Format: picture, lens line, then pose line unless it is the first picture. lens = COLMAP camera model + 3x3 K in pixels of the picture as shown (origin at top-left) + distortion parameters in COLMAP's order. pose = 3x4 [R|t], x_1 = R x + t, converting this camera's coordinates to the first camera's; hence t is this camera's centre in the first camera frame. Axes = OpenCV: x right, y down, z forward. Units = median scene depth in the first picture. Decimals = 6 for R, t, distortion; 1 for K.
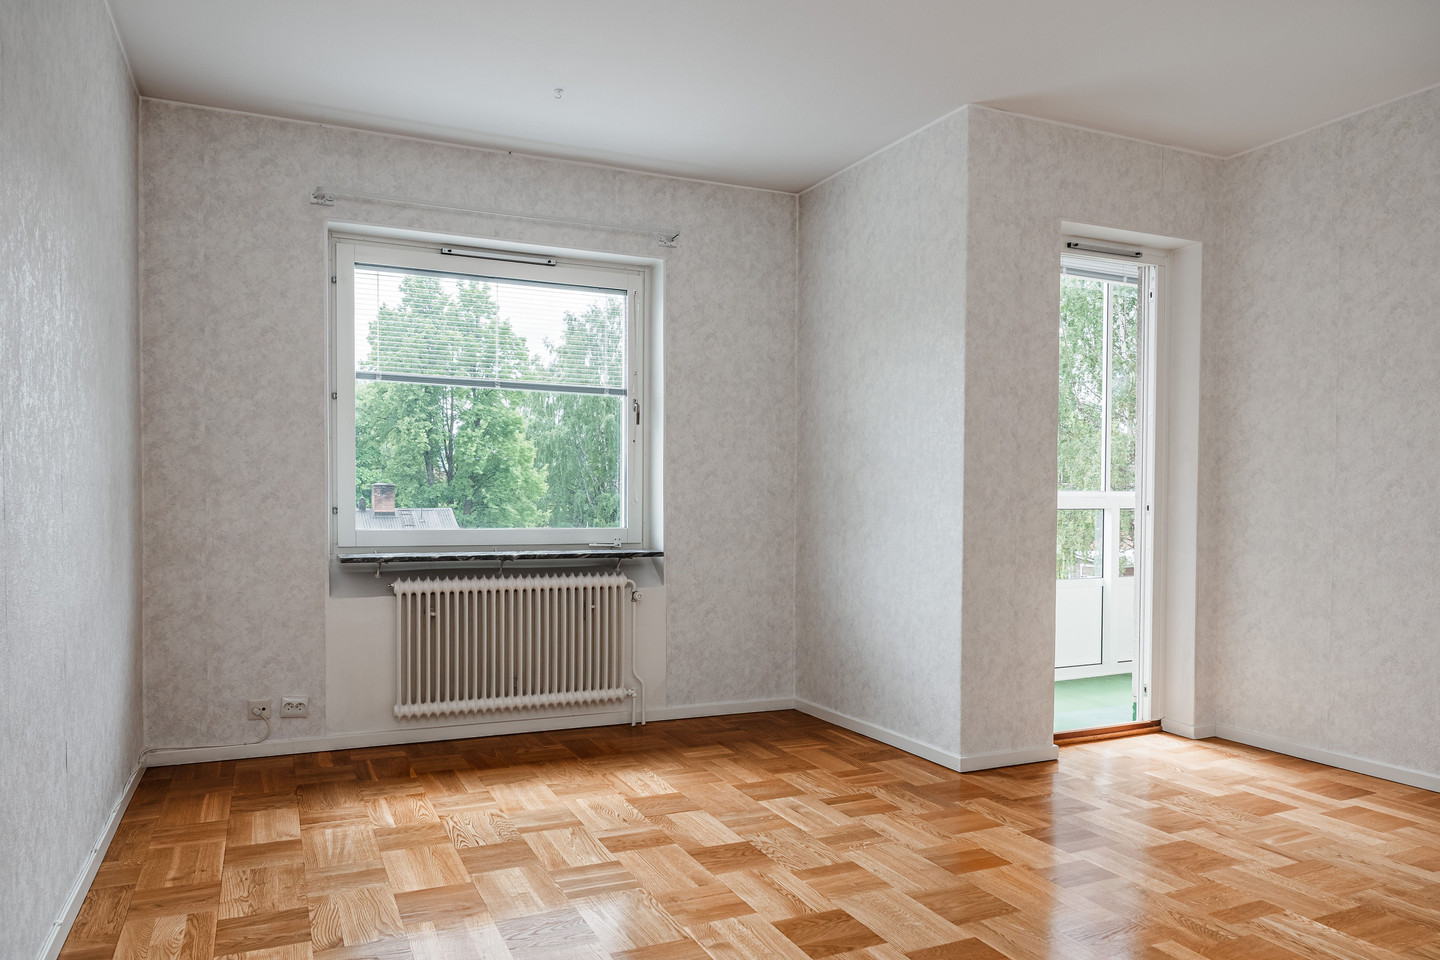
lens RADIAL K [[976.8, 0, 719.4], [0, 976.8, 532.6], [0, 0, 1]] dist [-0.013780, -0.000855]
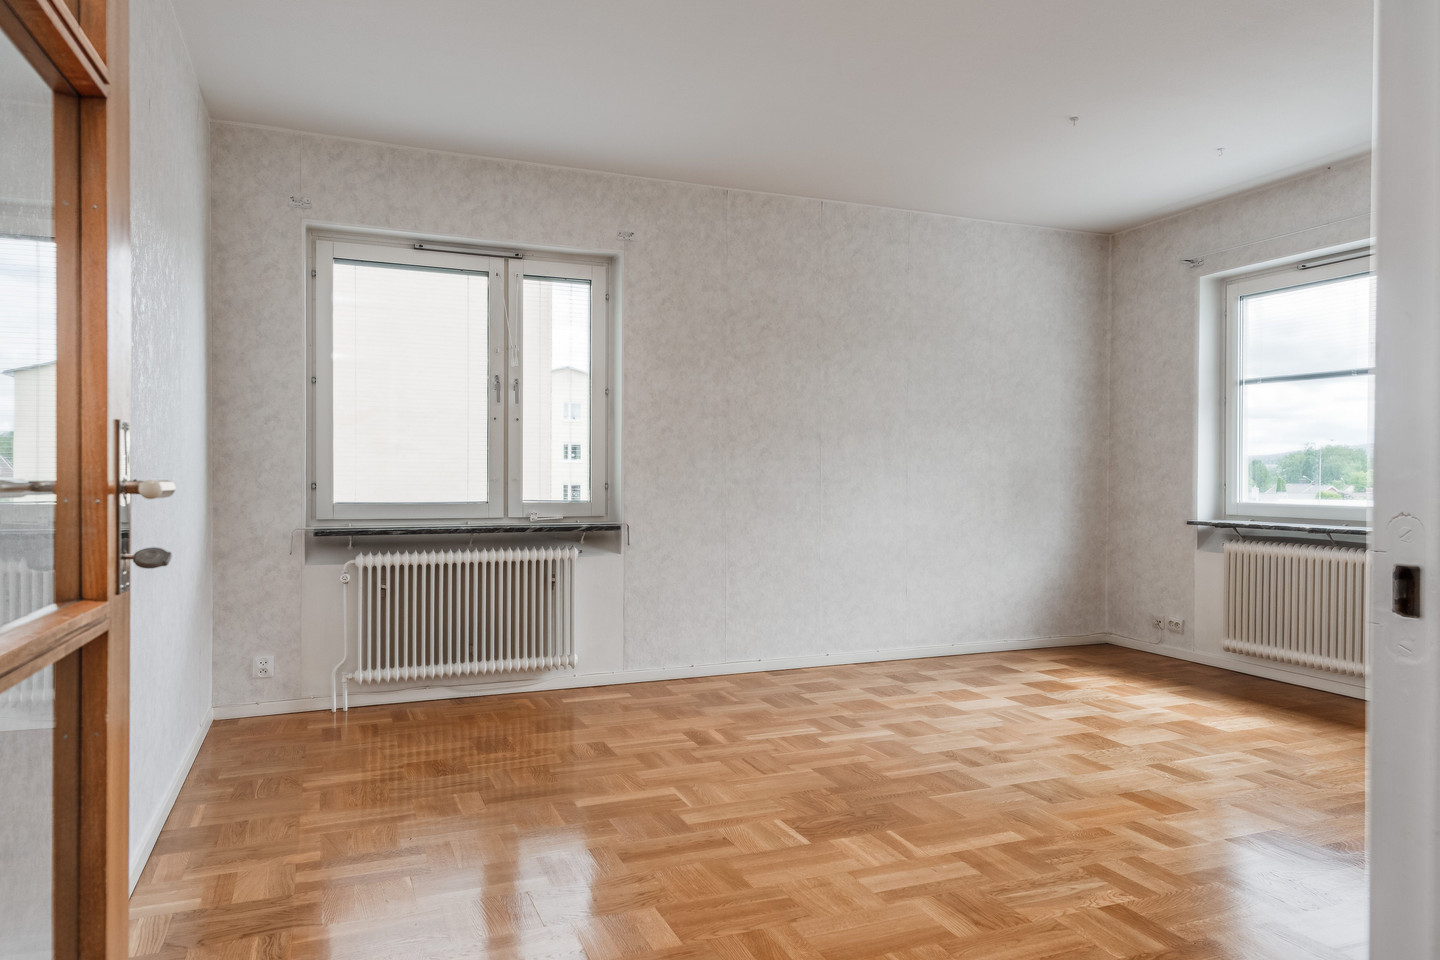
lens RADIAL K [[942.8, 0, 720.0], [0, 942.8, 480.0], [0, 0, 1]] dist [0.058379, -0.000365]
pose [[-0.034026, 0.000002, -0.999421, 0.988301], [-0.034839, 0.999392, 0.001188, -0.010266], [0.998814, 0.034859, -0.034005, 0.380270]]
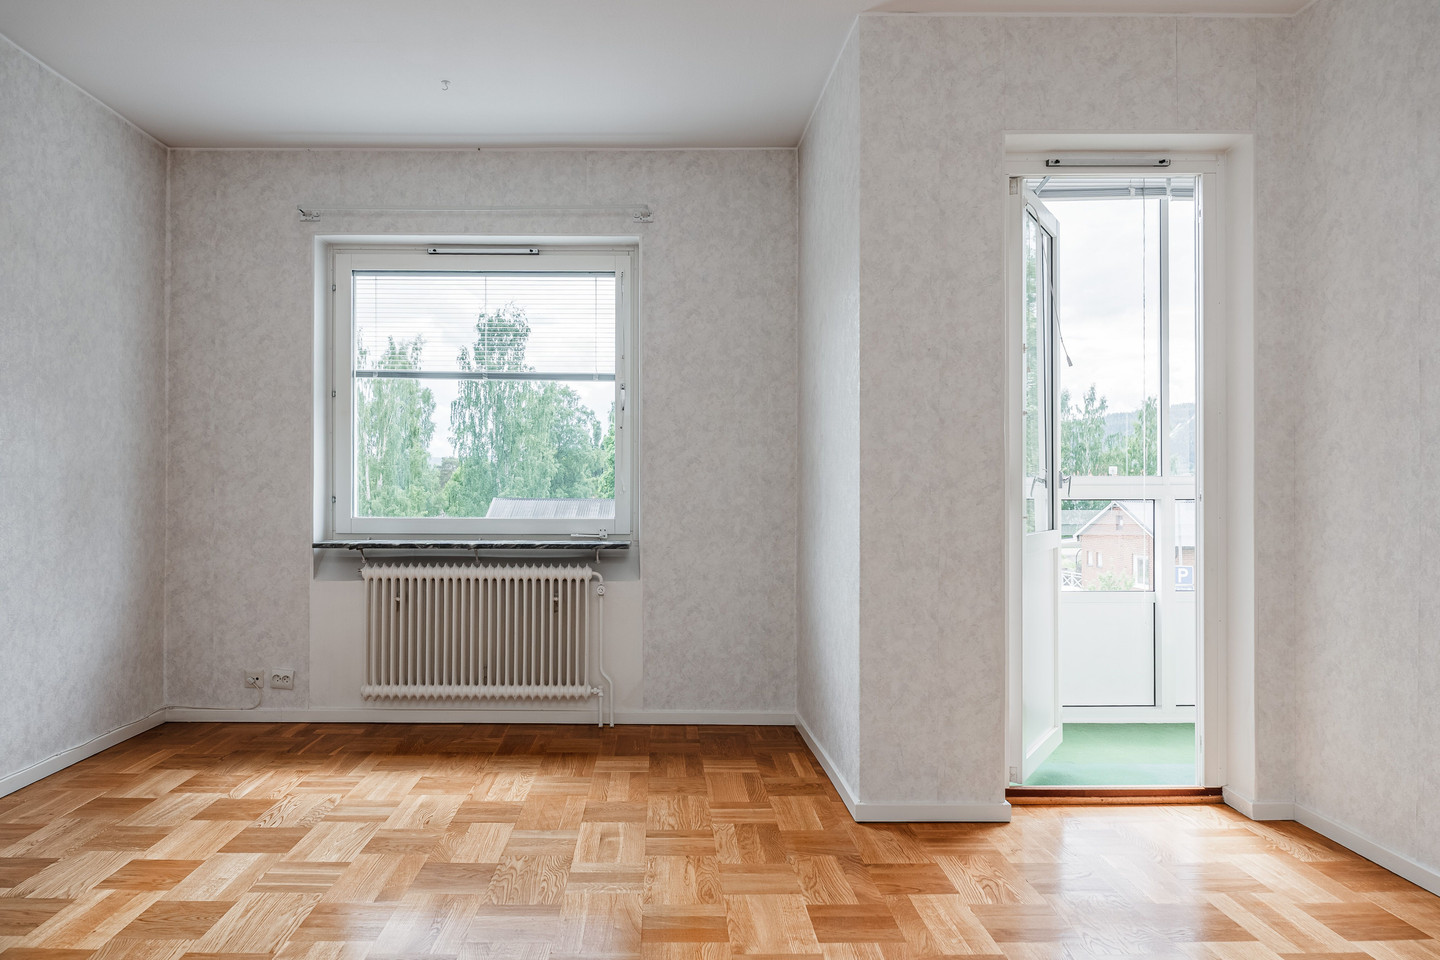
lens RADIAL K [[991.9, 0, 670.8], [0, 991.9, 488.3], [0, 0, 1]] dist [-0.008789, -0.009765]
pose [[0.910518, -0.003052, -0.413458, 0.425495], [-0.011176, 0.999426, -0.031989, -0.004424], [0.413318, 0.033747, 0.909961, 0.162954]]
